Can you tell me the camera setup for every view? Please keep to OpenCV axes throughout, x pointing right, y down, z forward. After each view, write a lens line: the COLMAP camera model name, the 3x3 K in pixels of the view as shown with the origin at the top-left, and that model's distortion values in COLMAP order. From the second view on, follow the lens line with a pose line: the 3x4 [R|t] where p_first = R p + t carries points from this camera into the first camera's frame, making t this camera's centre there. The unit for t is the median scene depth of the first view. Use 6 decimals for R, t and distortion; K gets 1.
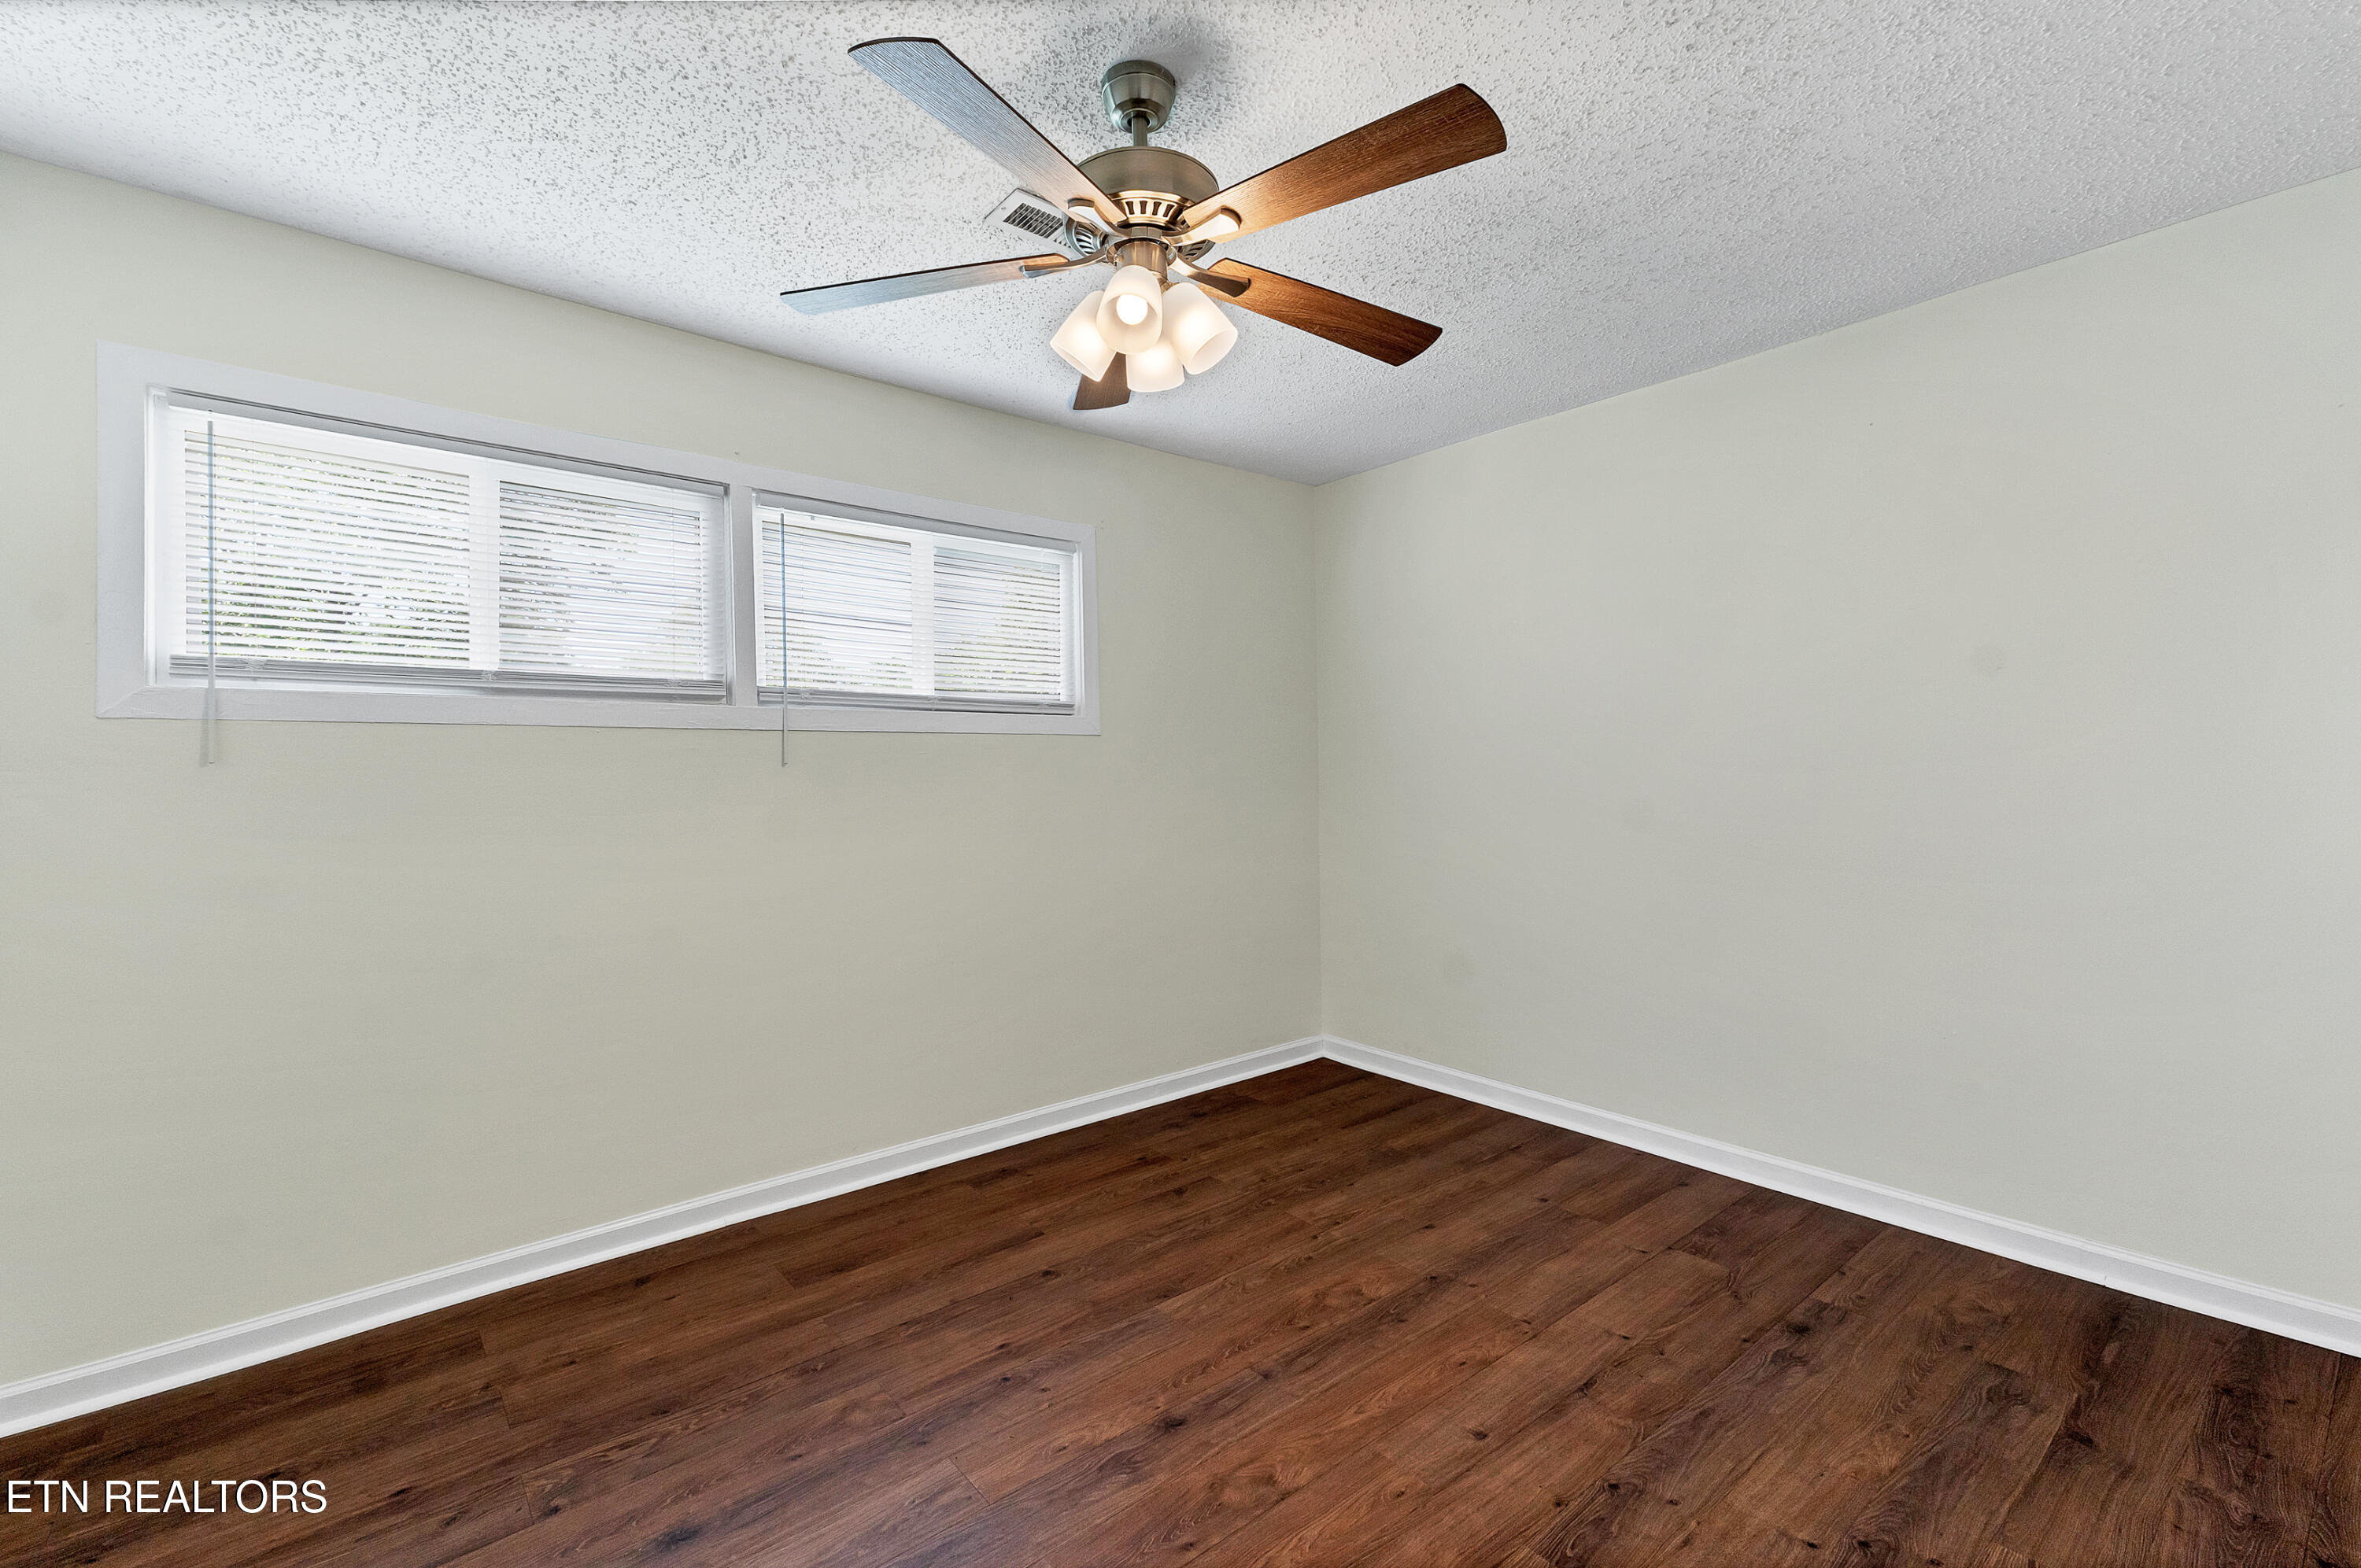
lens RADIAL K [[1035.5, 0, 1167.9], [0, 1035.5, 784.6], [0, 0, 1]] dist [-0.022165, 0.000461]
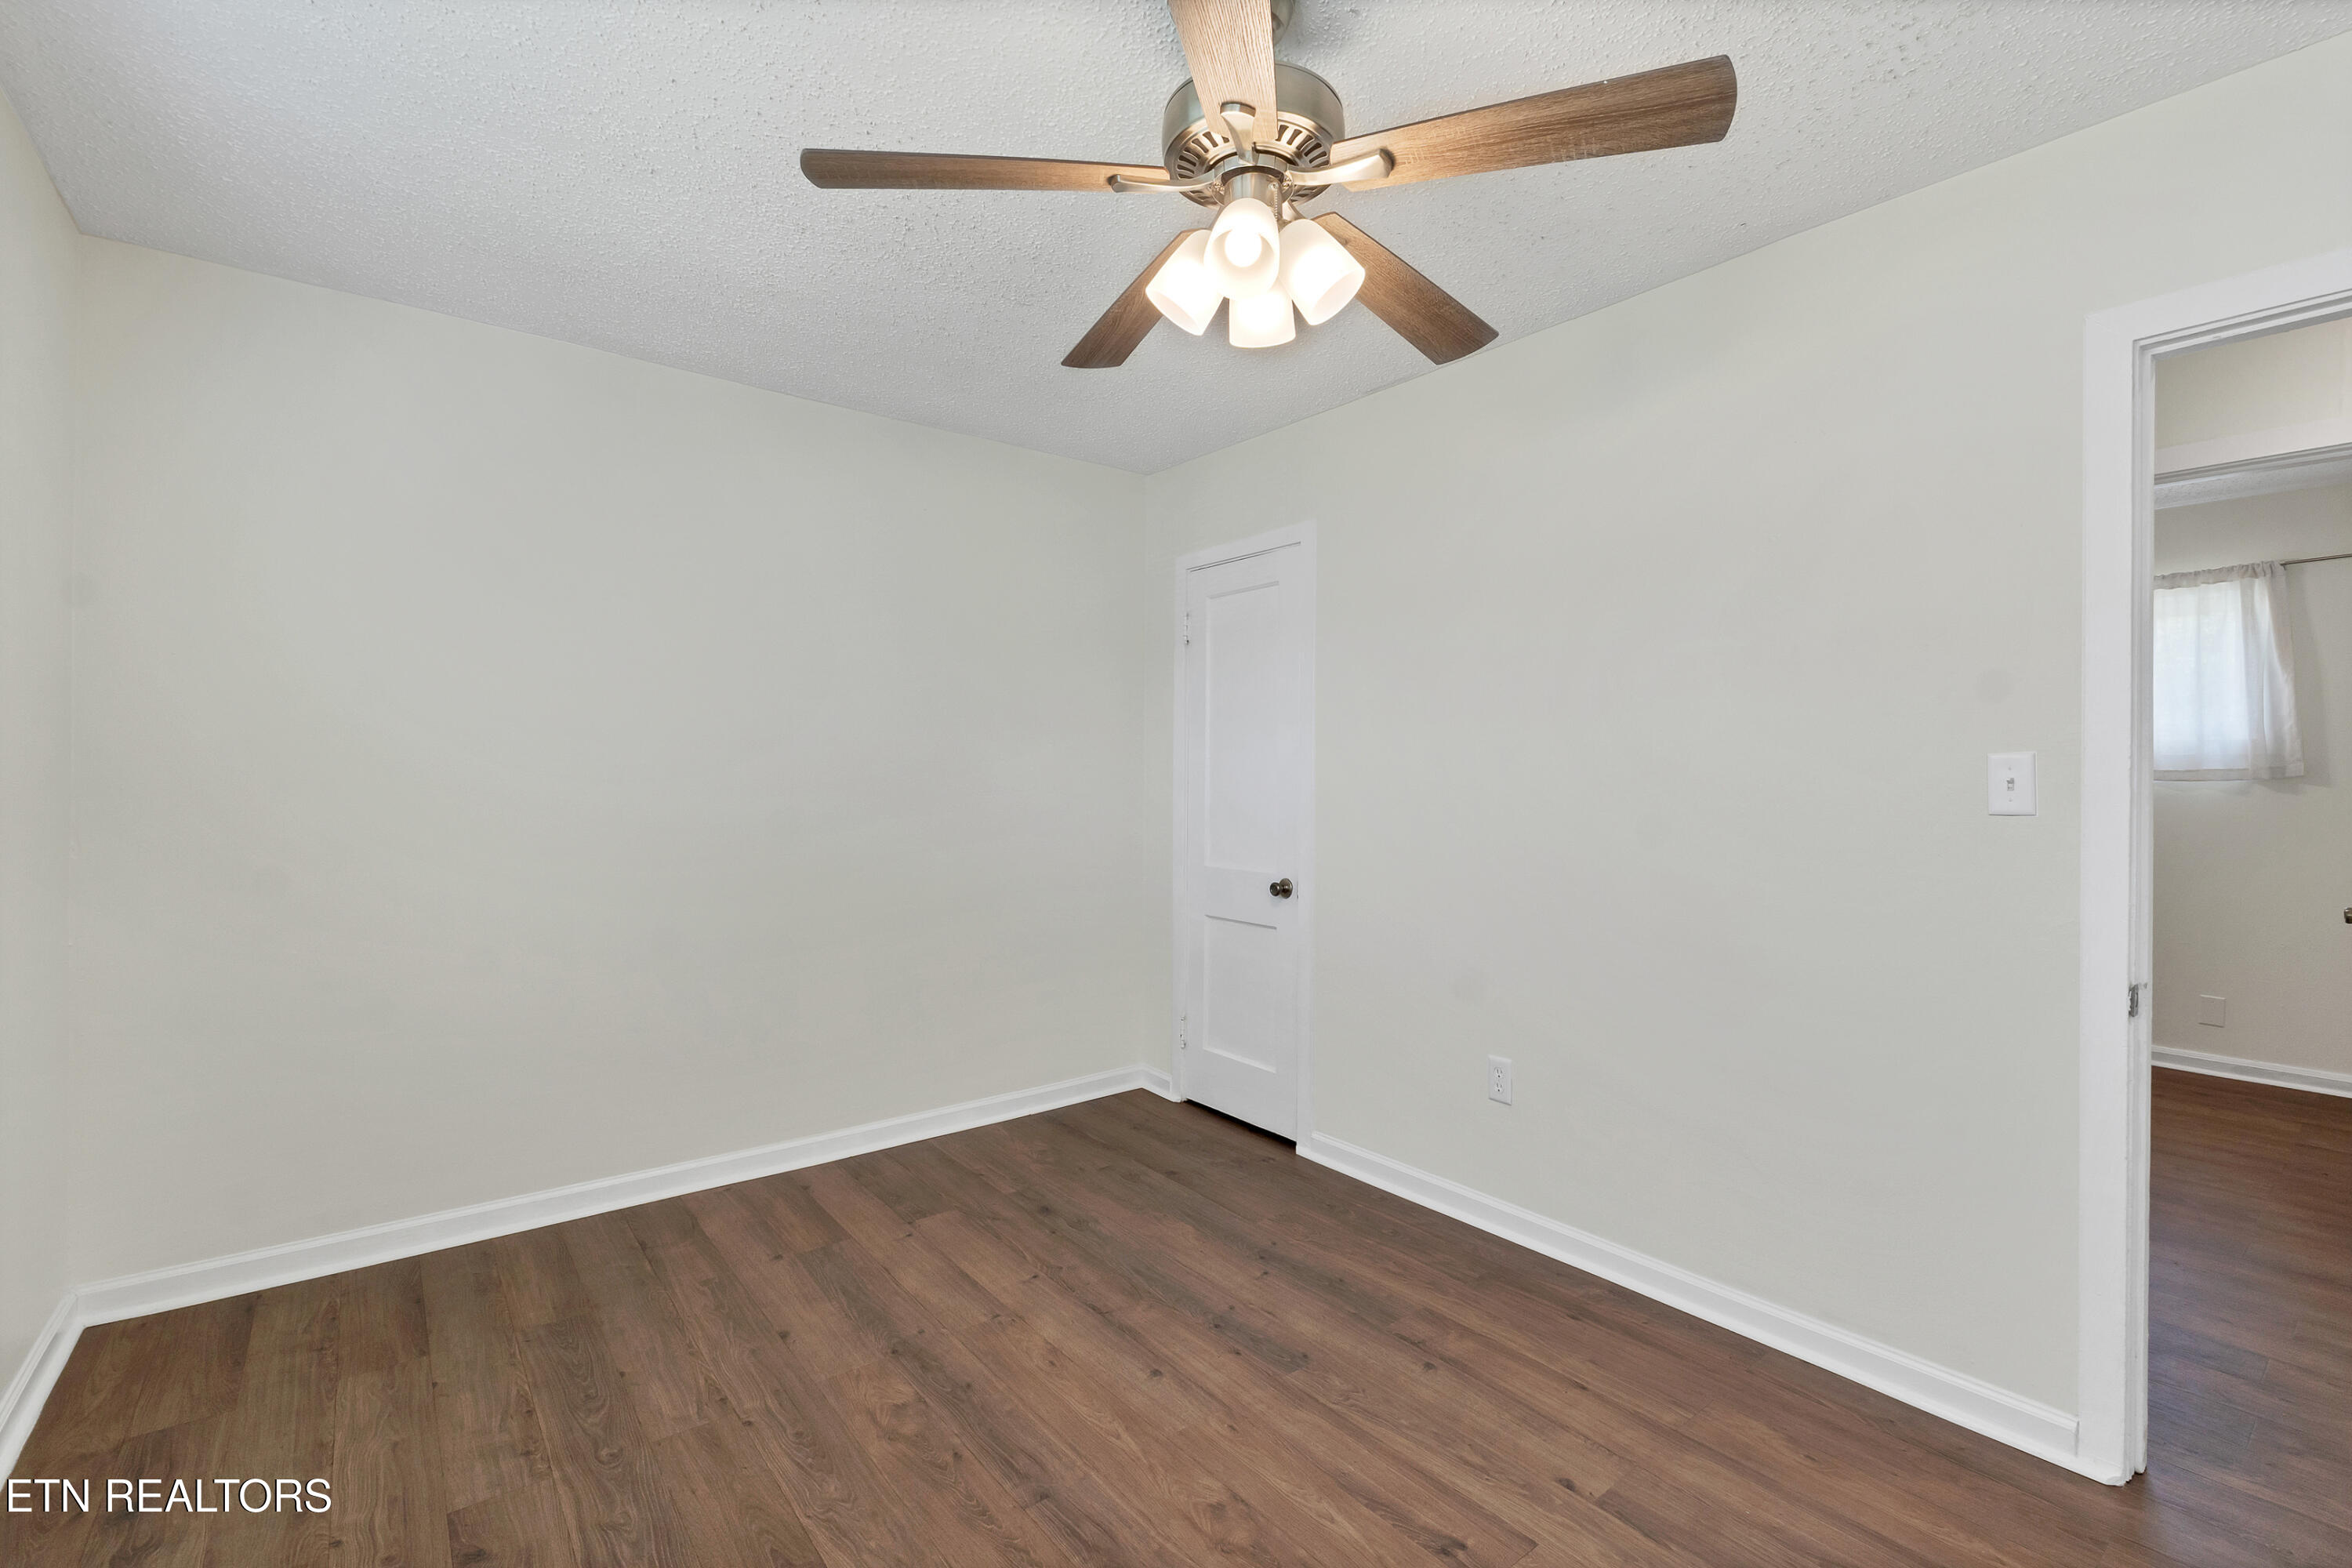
lens RADIAL K [[1031.7, 0, 1165.1], [0, 1031.7, 778.8], [0, 0, 1]] dist [-0.022165, 0.000461]
pose [[0.001503, -0.005260, 0.999985, -0.664900], [0.017764, 0.999829, 0.005233, -0.031140], [-0.999841, 0.017756, 0.001596, 0.767989]]
